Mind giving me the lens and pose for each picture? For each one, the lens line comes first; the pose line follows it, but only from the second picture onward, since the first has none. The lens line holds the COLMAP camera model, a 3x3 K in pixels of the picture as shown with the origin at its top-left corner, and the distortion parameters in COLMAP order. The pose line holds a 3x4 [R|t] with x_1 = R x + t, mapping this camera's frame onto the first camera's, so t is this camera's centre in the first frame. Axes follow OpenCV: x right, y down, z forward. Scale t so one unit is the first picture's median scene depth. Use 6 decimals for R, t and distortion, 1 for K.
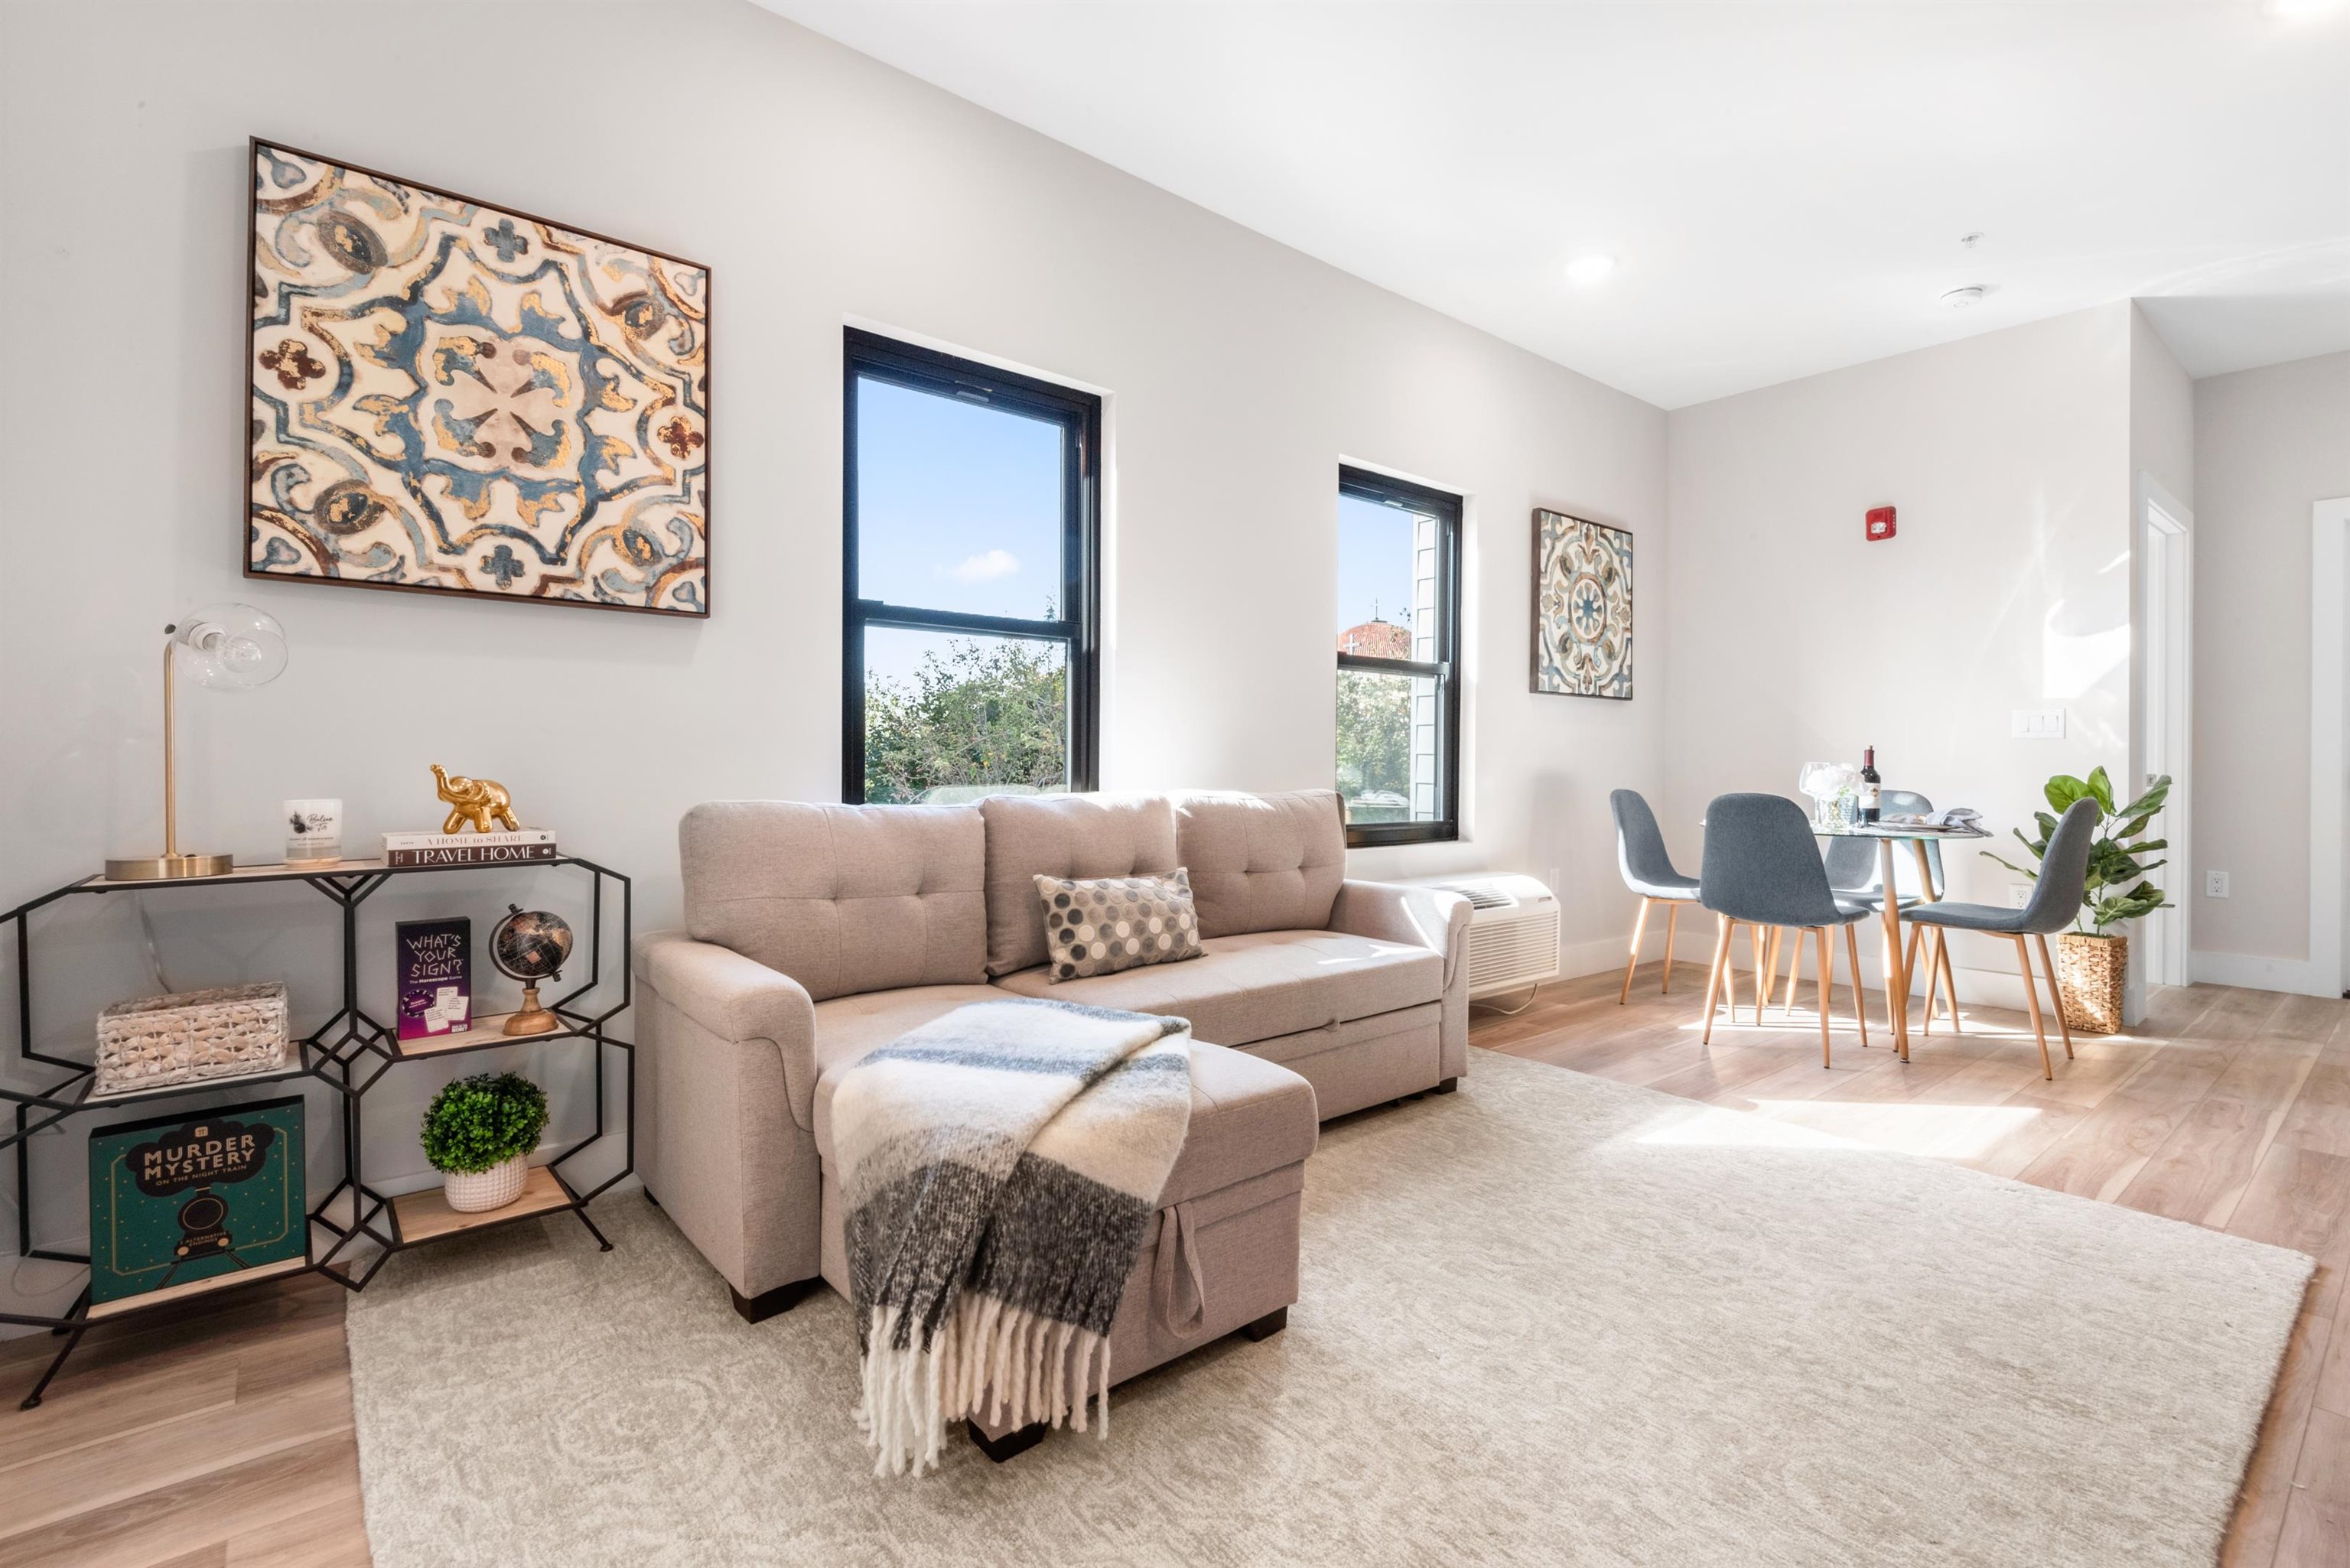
lens RADIAL K [[1063.0, 0, 1176.9], [0, 1063.0, 763.0], [0, 0, 1]] dist [0.015719, -0.011477]
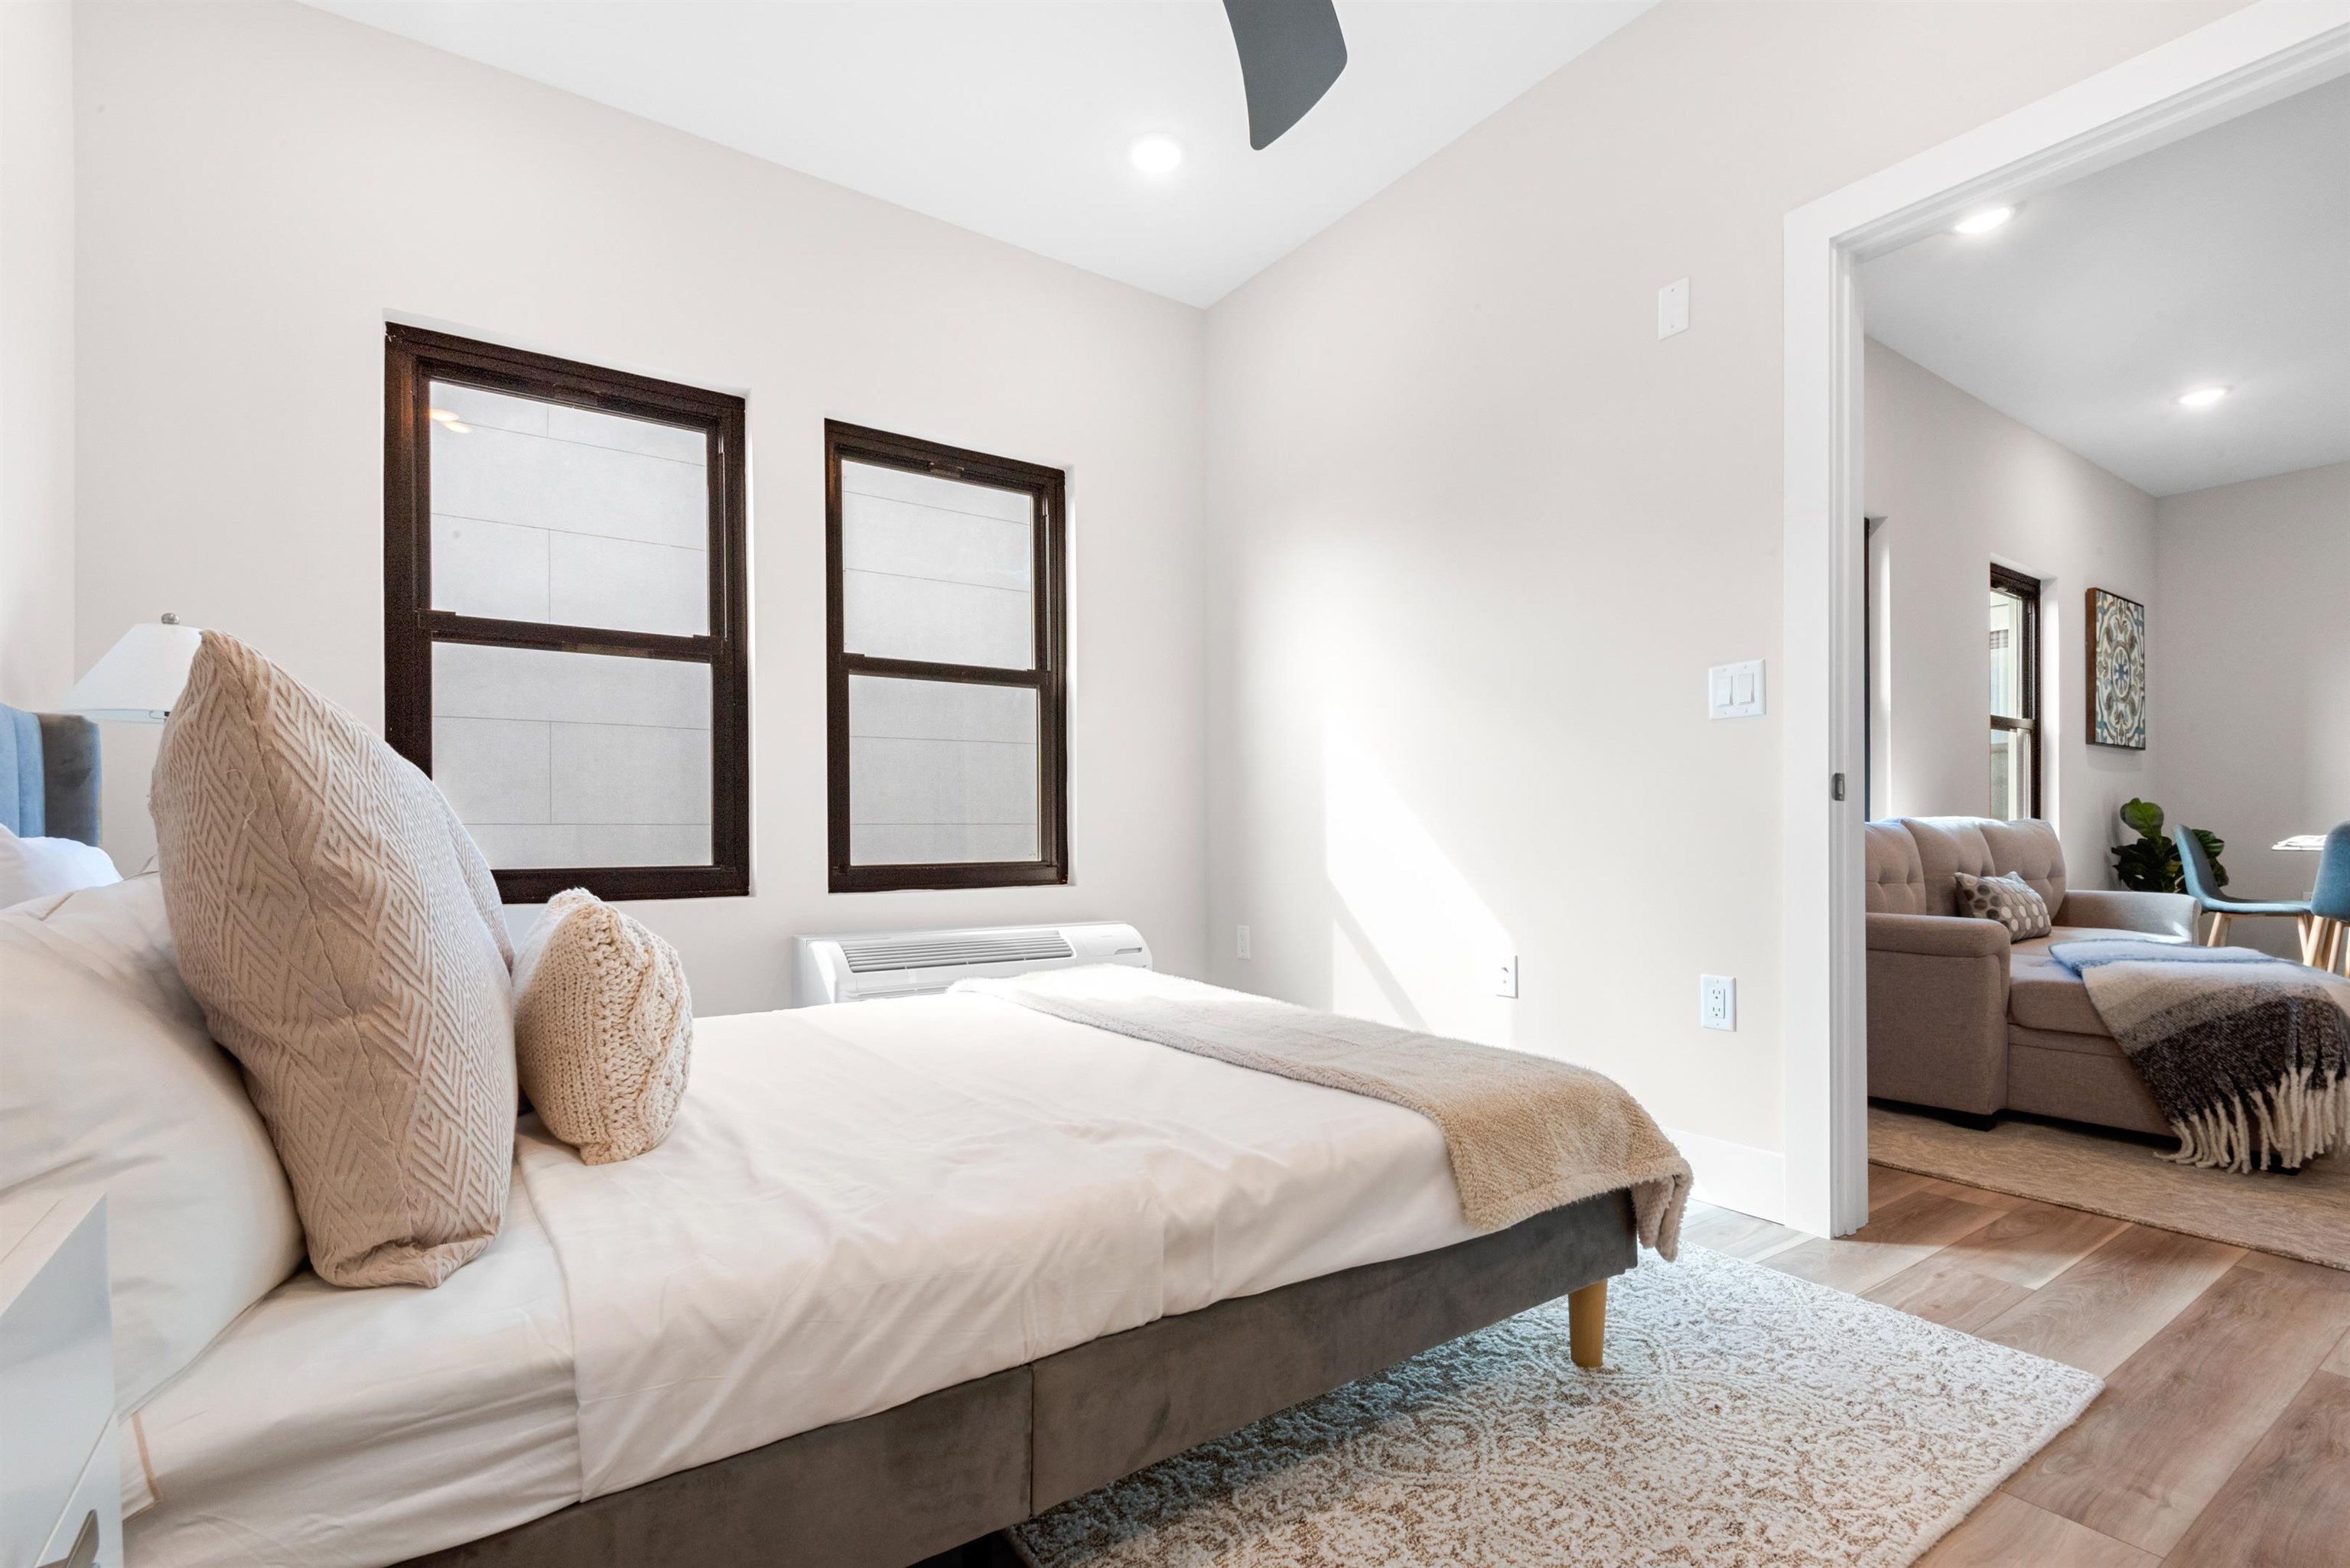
lens RADIAL K [[1083.8, 0, 1179.4], [0, 1083.8, 837.9], [0, 0, 1]] dist [-0.005593, -0.000951]
pose [[0.995935, -0.011564, -0.089331, -1.101488], [0.011706, 0.999931, 0.001064, 0.048994], [0.089313, -0.002105, 0.996001, -0.550601]]
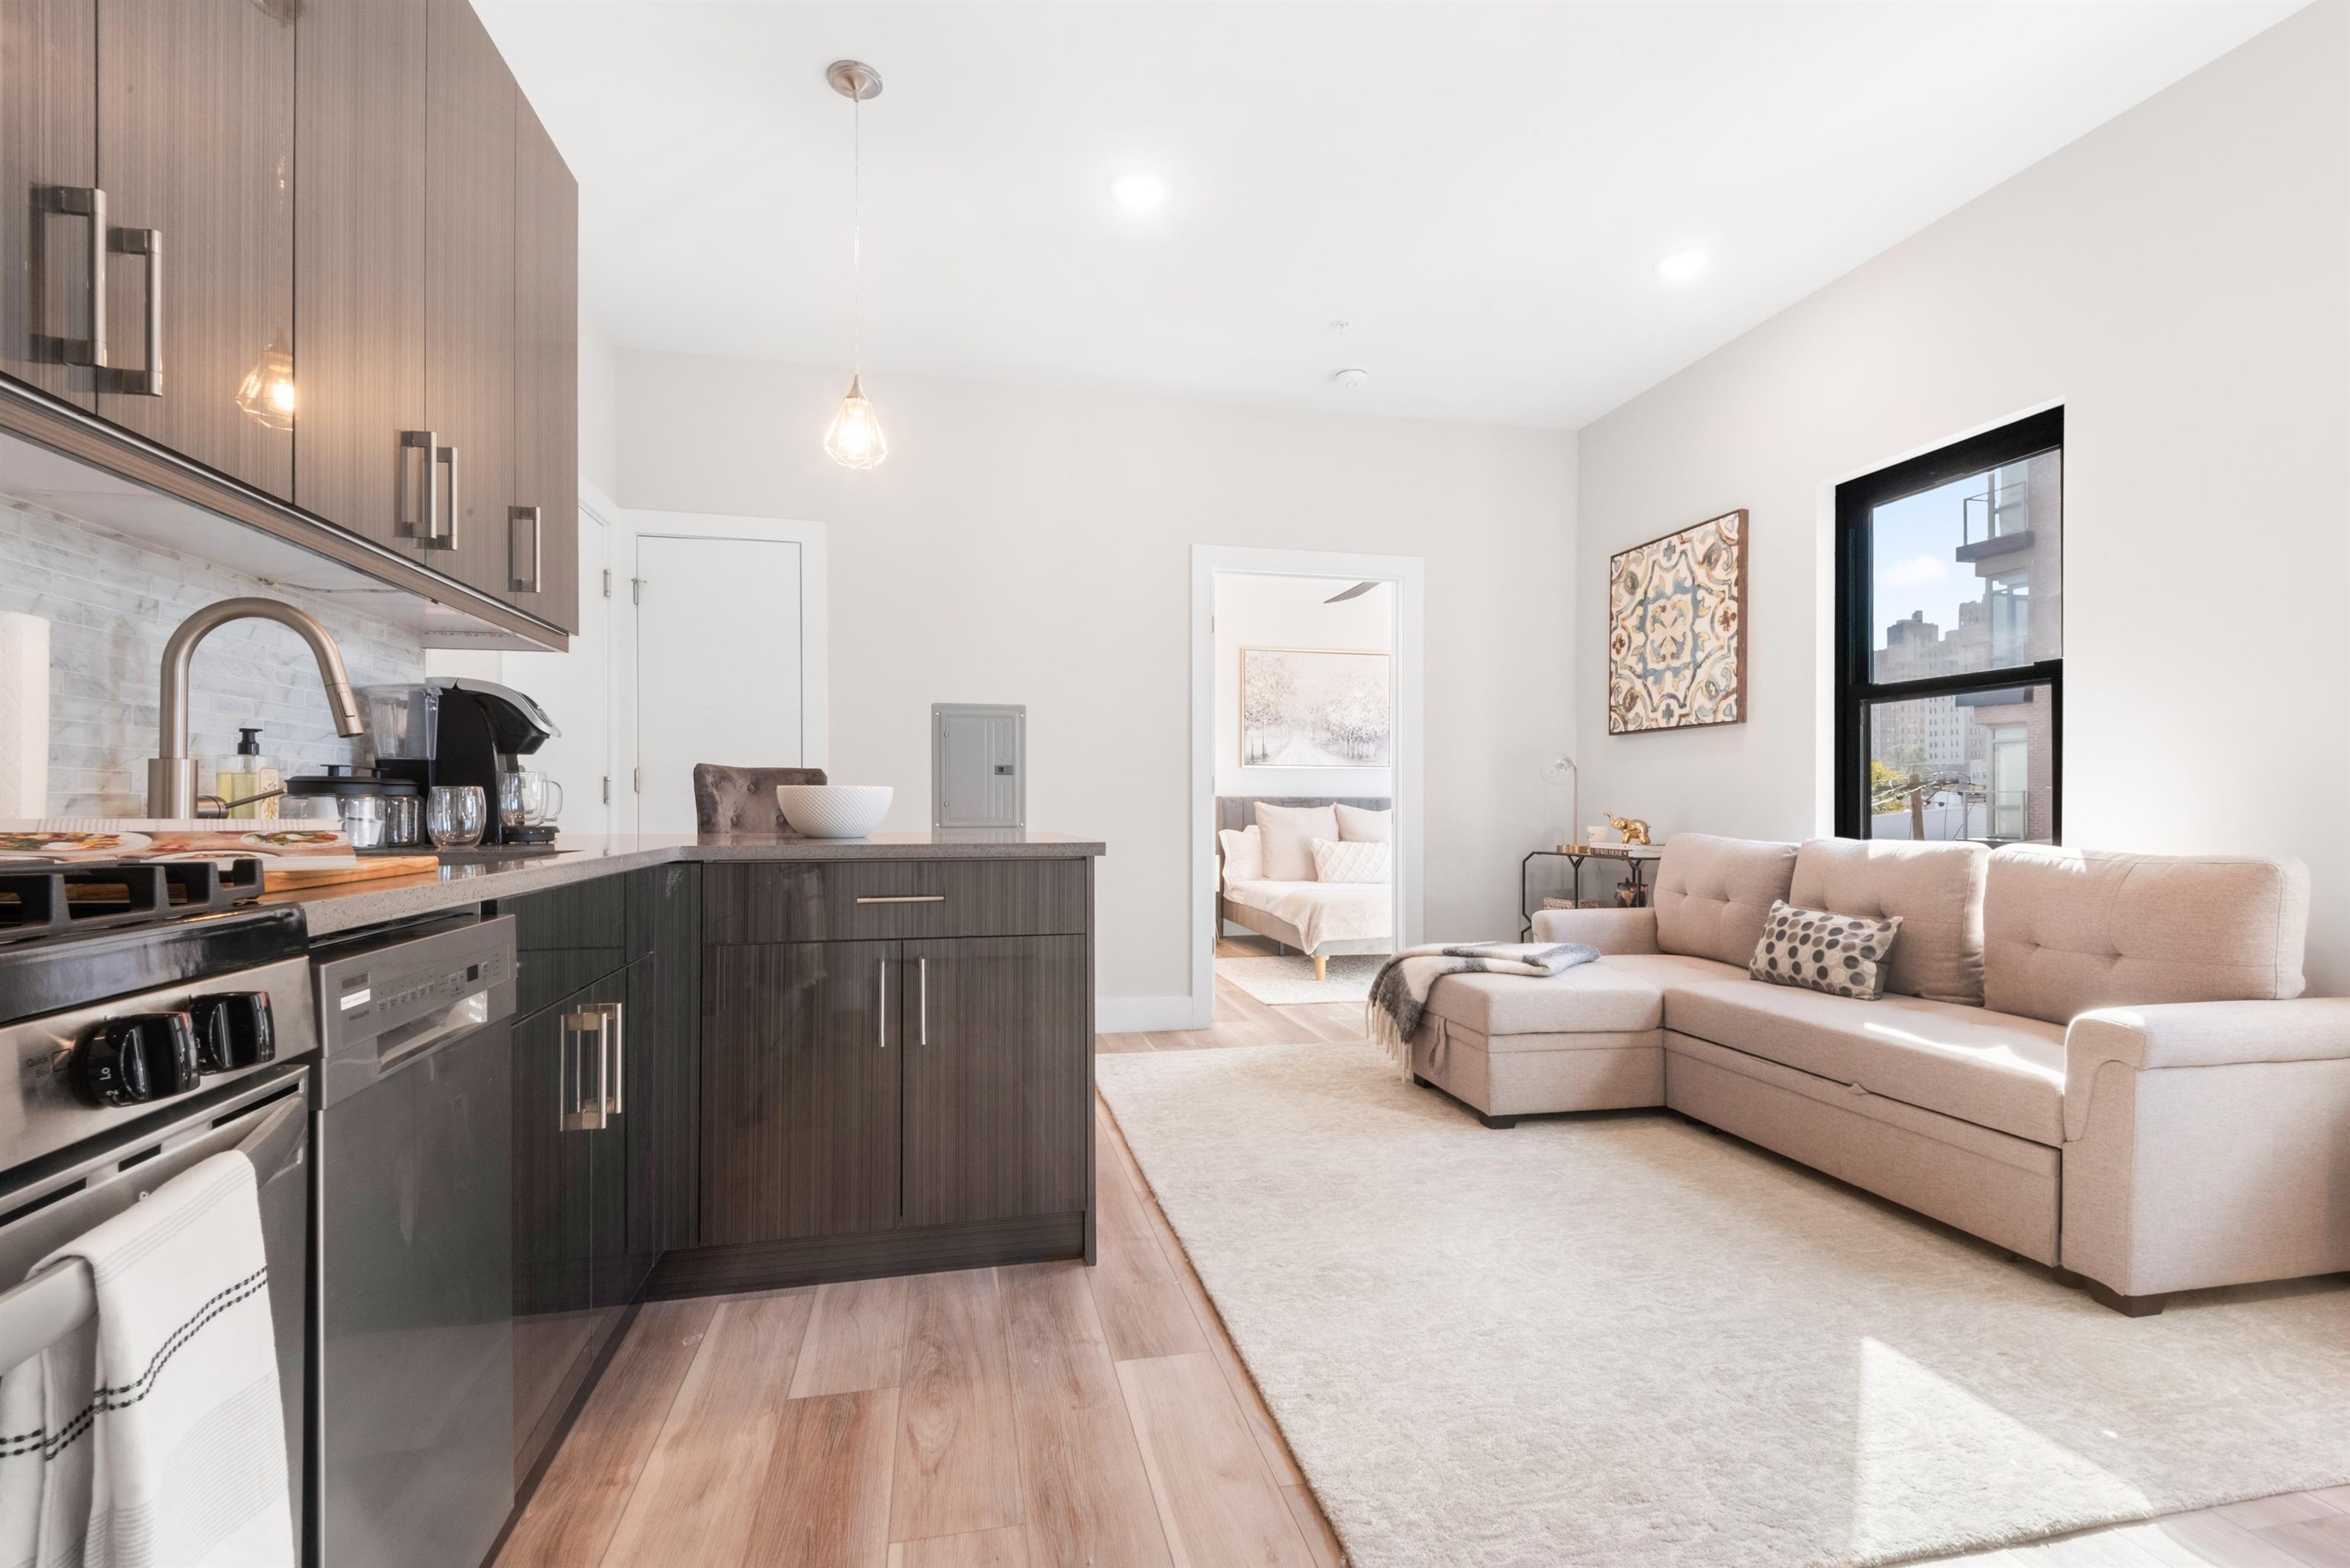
lens RADIAL K [[1083.6, 0, 1189.5], [0, 1083.6, 802.2], [0, 0, 1]] dist [0.038200, -0.025480]
pose [[-0.450553, -0.010970, -0.892682, 1.469933], [-0.008047, 0.999934, -0.008227, 0.005301], [0.892713, 0.003476, -0.450612, 1.032380]]
